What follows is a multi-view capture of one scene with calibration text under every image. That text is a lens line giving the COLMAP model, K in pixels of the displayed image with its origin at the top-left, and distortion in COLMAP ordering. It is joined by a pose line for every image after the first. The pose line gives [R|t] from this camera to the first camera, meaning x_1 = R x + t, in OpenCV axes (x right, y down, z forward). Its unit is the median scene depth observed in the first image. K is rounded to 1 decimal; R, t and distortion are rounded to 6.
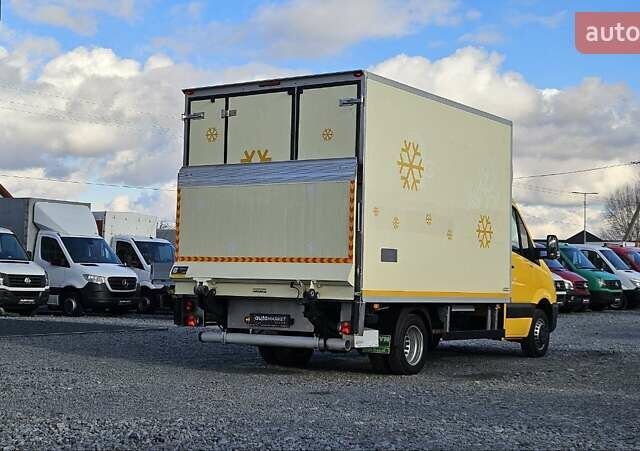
lens RADIAL K [[1068.2, 0, 330.8], [0, 1068.2, 225.8], [0, 0, 1]] dist [0.071293, -0.031465]
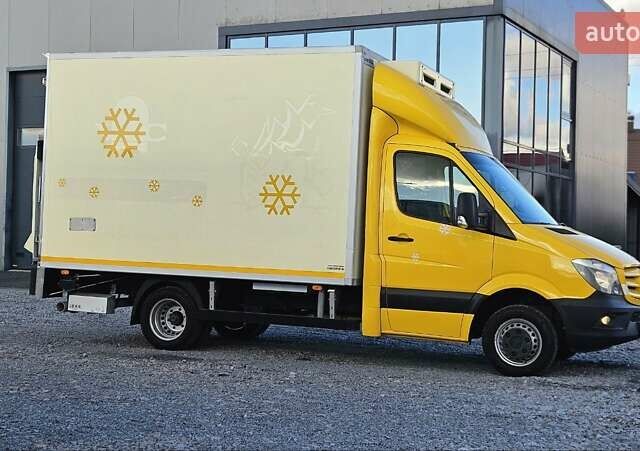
lens RADIAL K [[1068.2, 0, 330.8], [0, 1068.2, 225.8], [0, 0, 1]] dist [0.071293, -0.031465]
pose [[0.196206, -0.024709, -0.980251, 0.815005], [0.019643, 0.999581, -0.021265, 0.040825], [0.980366, -0.015083, 0.196609, 0.753550]]
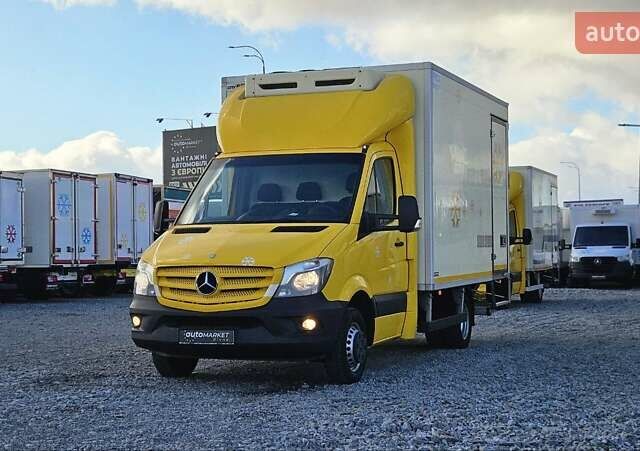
lens RADIAL K [[1068.2, 0, 330.8], [0, 1068.2, 225.8], [0, 0, 1]] dist [0.071293, -0.031465]
pose [[-0.980372, -0.013892, -0.196666, 0.227480], [0.001184, 0.997082, -0.076331, 0.079305], [0.197153, -0.075066, -0.977495, 1.677651]]
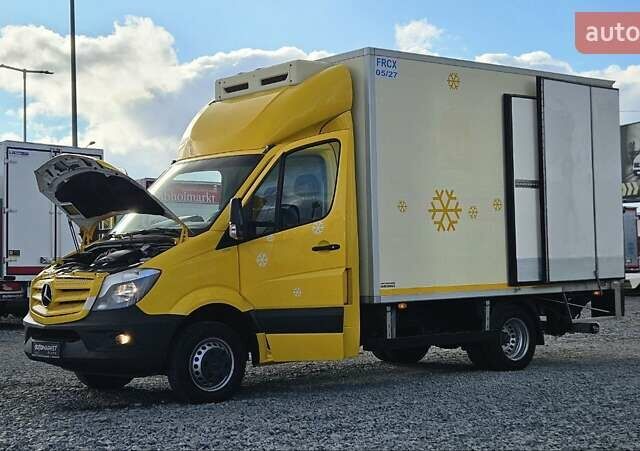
lens RADIAL K [[1066.8, 0, 338.7], [0, 1066.8, 224.8], [0, 0, 1]] dist [0.049029, 0.027027]
pose [[-0.958772, 0.012133, 0.283916, -0.142159], [-0.011643, 0.996572, -0.081907, 0.073494], [-0.283937, -0.081836, -0.955344, 1.603316]]
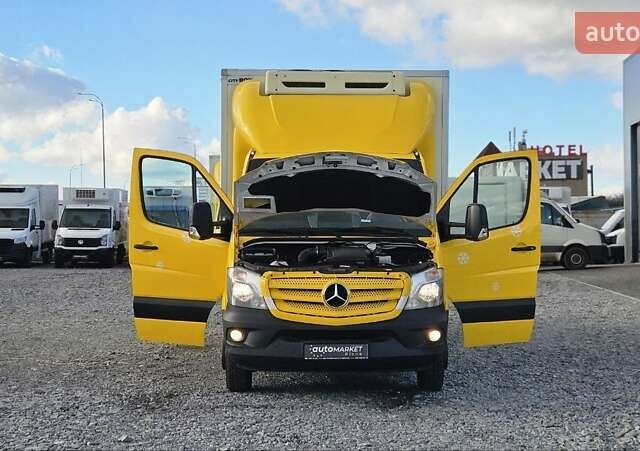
lens RADIAL K [[1068.2, 0, 330.8], [0, 1068.2, 225.8], [0, 0, 1]] dist [0.071293, -0.031465]
pose [[-0.835602, -0.016670, -0.549082, 0.493425], [0.011685, 0.998774, -0.048105, 0.055951], [0.549210, -0.046613, -0.834383, 1.559938]]
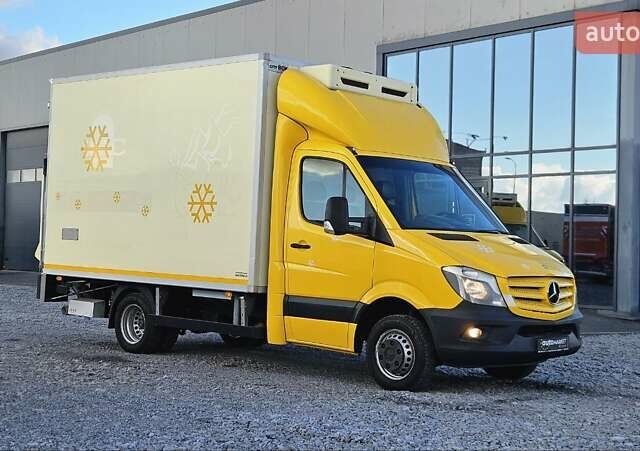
lens RADIAL K [[1073.5, 0, 322.1], [0, 1073.5, 238.4], [0, 0, 1]] dist [0.049682, 0.013991]
pose [[-0.167563, -0.036885, -0.985171, 0.816829], [0.009075, 0.999200, -0.038954, 0.057229], [0.985820, -0.015467, -0.167094, 1.057336]]
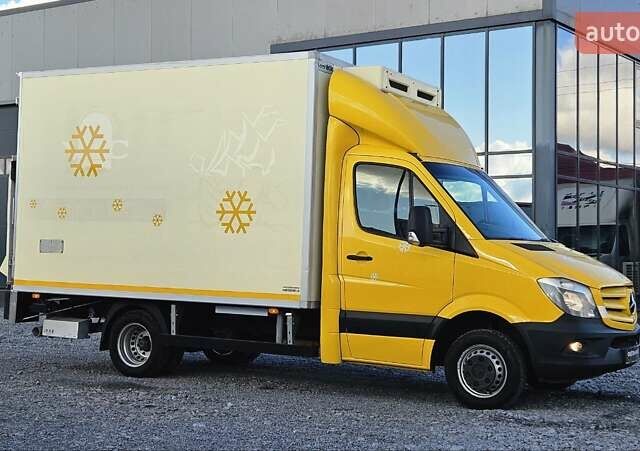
lens RADIAL K [[1068.2, 0, 330.8], [0, 1068.2, 225.8], [0, 0, 1]] dist [0.071293, -0.031465]
pose [[0.061501, -0.047132, -0.996994, 0.782524], [0.027772, 0.998579, -0.045494, 0.044907], [0.997721, -0.024890, 0.062723, 0.875237]]
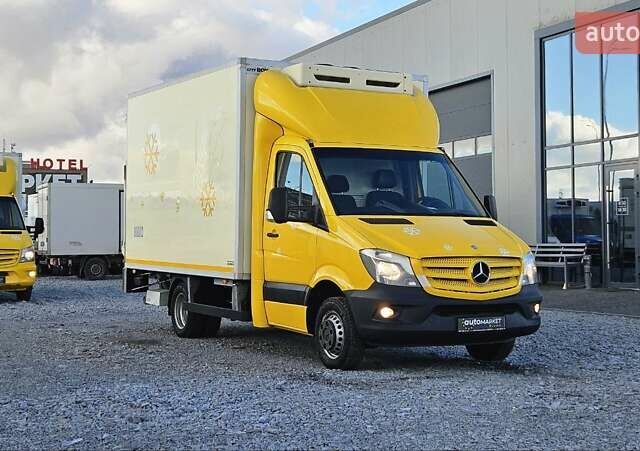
lens RADIAL K [[1068.2, 0, 330.8], [0, 1068.2, 225.8], [0, 0, 1]] dist [0.071293, -0.031465]
pose [[-0.462215, -0.032589, -0.886169, 0.773635], [0.031237, 0.998106, -0.052998, 0.068703], [0.886217, -0.052178, -0.460322, 1.296601]]
